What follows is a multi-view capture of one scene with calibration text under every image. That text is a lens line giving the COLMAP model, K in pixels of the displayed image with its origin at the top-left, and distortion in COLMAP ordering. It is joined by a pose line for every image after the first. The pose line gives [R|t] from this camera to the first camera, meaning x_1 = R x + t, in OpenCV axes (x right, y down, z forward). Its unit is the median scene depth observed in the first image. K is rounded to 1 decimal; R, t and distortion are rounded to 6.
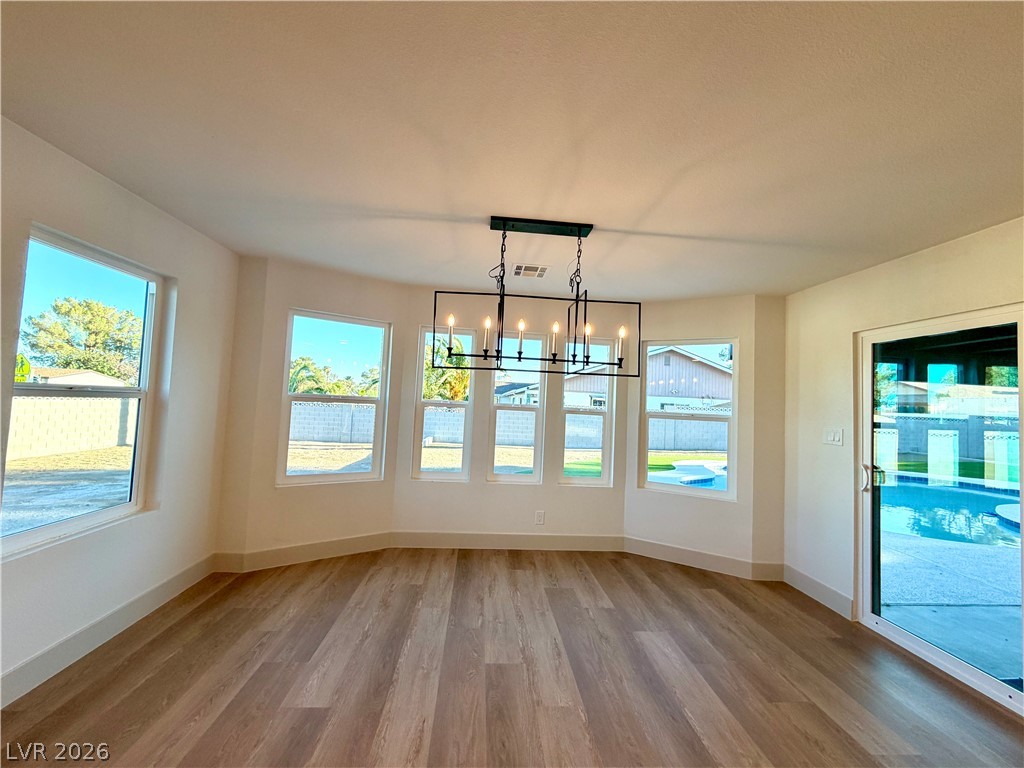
lens RADIAL K [[410.6, 0, 509.9], [0, 410.6, 384.0], [0, 0, 1]] dist [-0.000468, 0.000079]
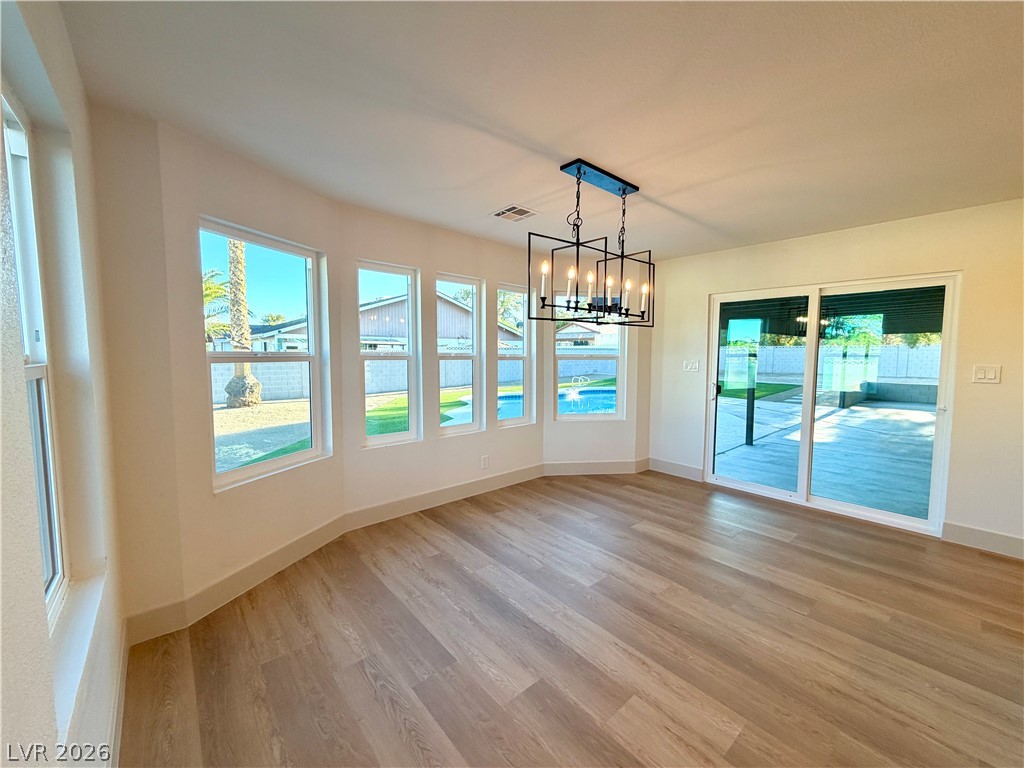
lens RADIAL K [[410.6, 0, 509.9], [0, 410.6, 384.0], [0, 0, 1]] dist [-0.000468, 0.000079]
pose [[0.803395, -0.088593, 0.588820, -0.580668], [0.003674, 0.989588, 0.143879, -0.020667], [-0.595436, -0.113429, 0.795355, 0.206232]]
